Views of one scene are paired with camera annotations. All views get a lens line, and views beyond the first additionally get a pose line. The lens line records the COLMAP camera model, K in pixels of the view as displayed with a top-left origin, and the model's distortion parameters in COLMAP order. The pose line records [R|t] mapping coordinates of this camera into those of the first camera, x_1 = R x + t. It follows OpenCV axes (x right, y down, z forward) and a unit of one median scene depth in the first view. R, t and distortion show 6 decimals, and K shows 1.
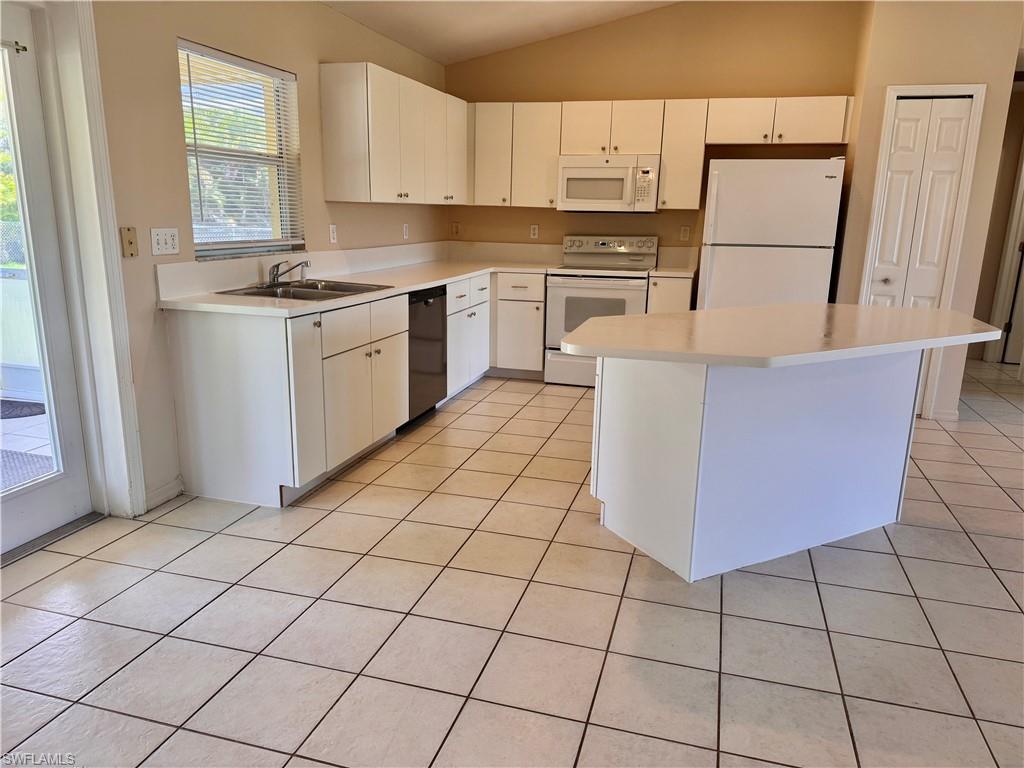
lens RADIAL K [[726.1, 0, 512.0], [0, 726.1, 384.0], [0, 0, 1]] dist [0.117810, -0.124723]
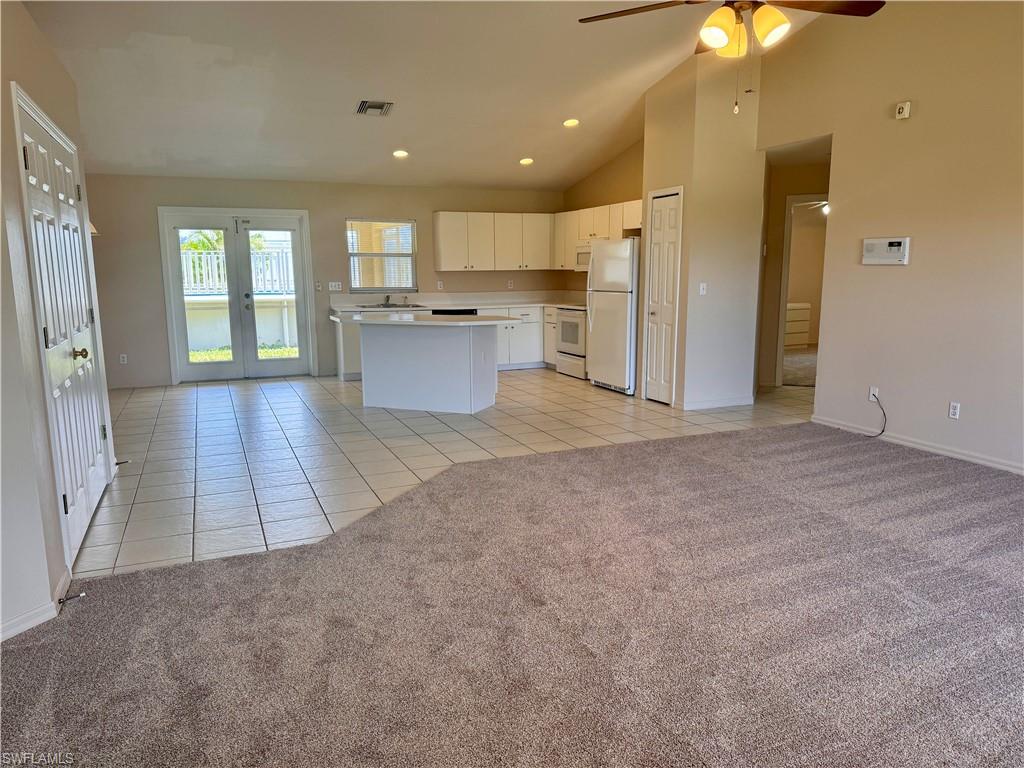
lens RADIAL K [[726.1, 0, 512.0], [0, 726.1, 384.0], [0, 0, 1]] dist [0.117810, -0.124723]
pose [[0.632493, 0.094466, -0.768784, 1.376428], [-0.159905, 0.987079, -0.010267, 0.065982], [0.757880, 0.129426, 0.639426, -0.172411]]
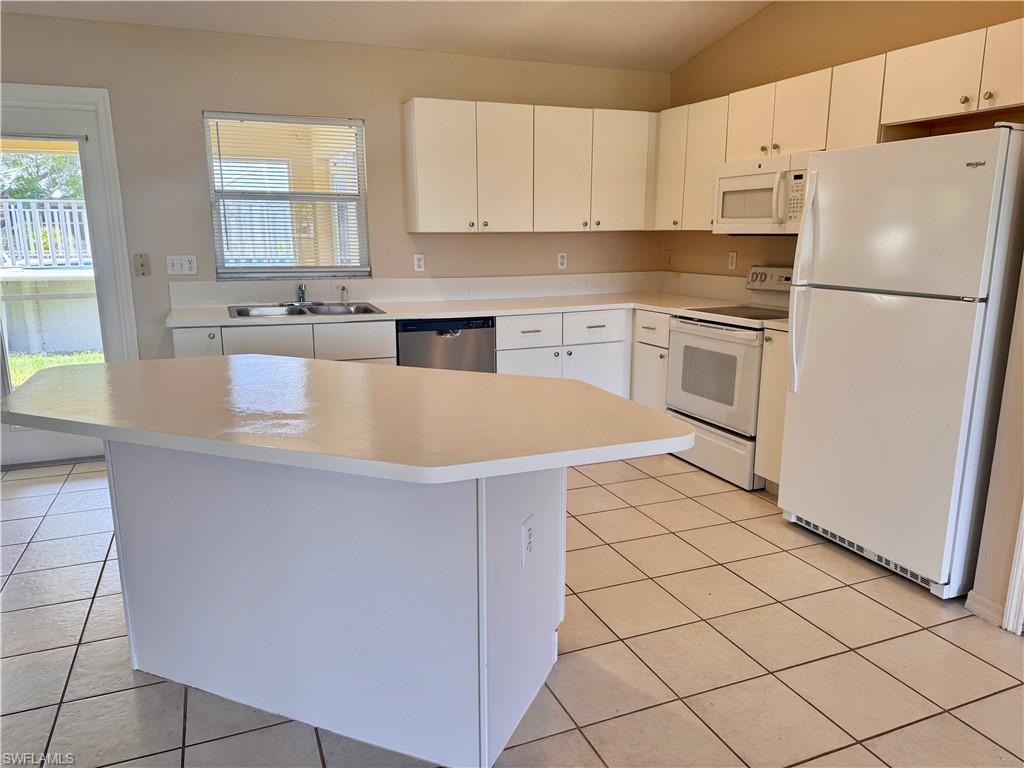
lens RADIAL K [[726.1, 0, 512.0], [0, 726.1, 384.0], [0, 0, 1]] dist [0.117810, -0.124723]
pose [[0.622980, 0.139141, -0.769763, 0.580601], [-0.168326, 0.984845, 0.041791, -0.083514], [0.763913, 0.103536, 0.636960, 0.382745]]
